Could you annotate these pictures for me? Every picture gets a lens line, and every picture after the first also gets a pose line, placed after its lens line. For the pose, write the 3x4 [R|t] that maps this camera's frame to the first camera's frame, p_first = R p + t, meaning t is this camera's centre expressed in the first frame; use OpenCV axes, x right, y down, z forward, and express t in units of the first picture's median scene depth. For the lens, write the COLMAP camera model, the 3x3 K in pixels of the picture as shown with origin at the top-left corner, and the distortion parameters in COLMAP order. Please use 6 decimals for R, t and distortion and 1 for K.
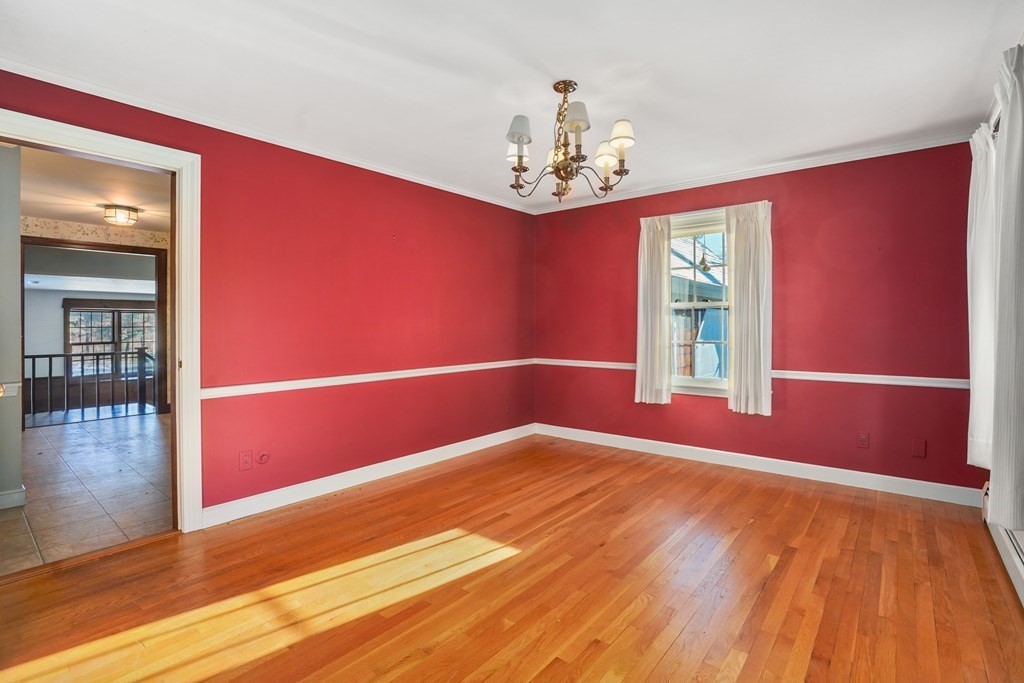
lens RADIAL K [[482.5, 0, 514.3], [0, 482.5, 324.8], [0, 0, 1]] dist [-0.063959, 0.023706]
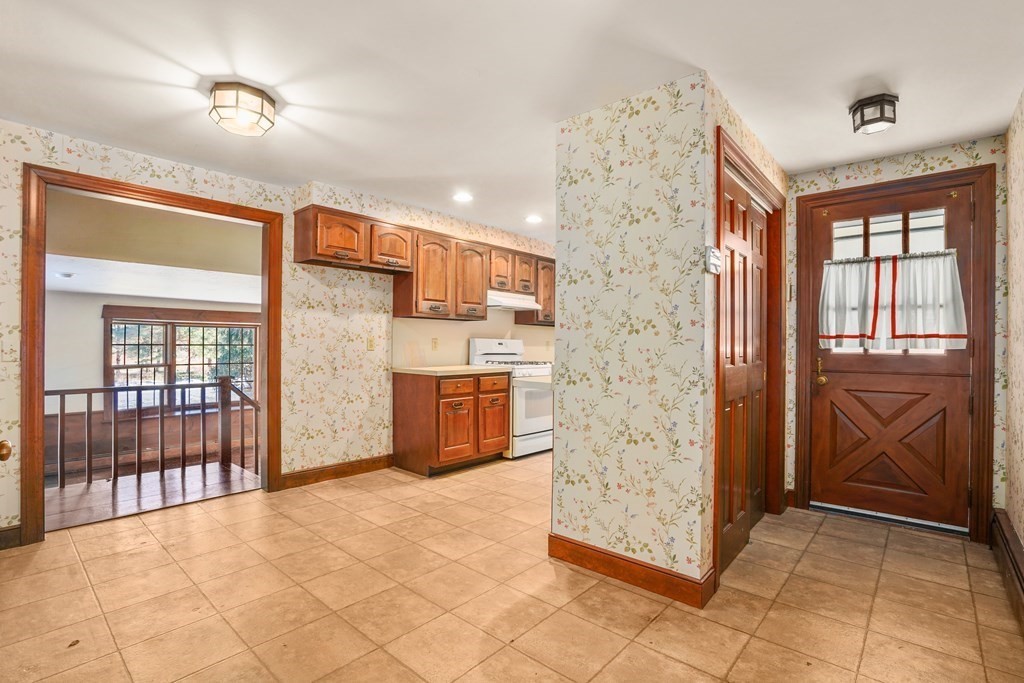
lens RADIAL K [[482.4, 0, 514.4], [0, 482.4, 346.5], [0, 0, 1]] dist [-0.068200, 0.027959]
pose [[0.999239, 0.011678, -0.037215, -0.488730], [-0.011713, 0.999931, -0.000722, 0.003132], [0.037204, 0.001157, 0.999307, 0.476481]]
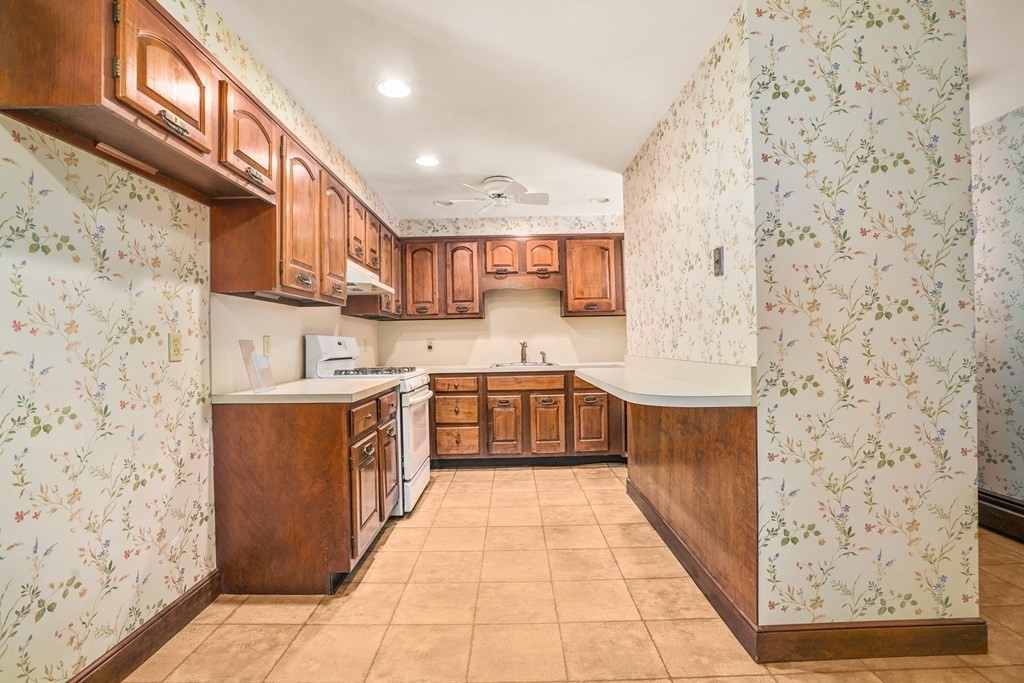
lens RADIAL K [[477.1, 0, 514.2], [0, 477.1, 340.0], [0, 0, 1]] dist [-0.055750, 0.020628]
pose [[0.770010, -0.005952, 0.638004, -0.785566], [0.016956, 0.999794, -0.011138, 0.003832], [-0.637807, 0.019394, 0.769952, 0.828350]]
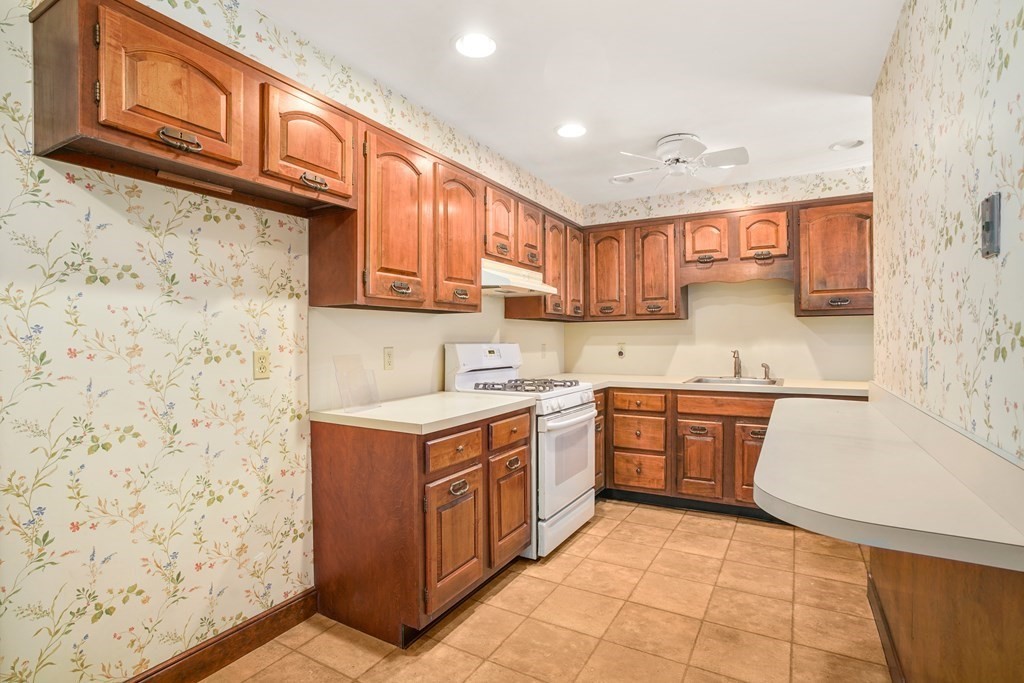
lens RADIAL K [[501.7, 0, 515.7], [0, 501.7, 342.8], [0, 0, 1]] dist [-0.058871, 0.027853]
pose [[0.985719, -0.003113, 0.168368, -0.630591], [0.002162, 0.999981, 0.005829, -0.017405], [-0.168383, -0.005382, 0.985707, 0.862478]]
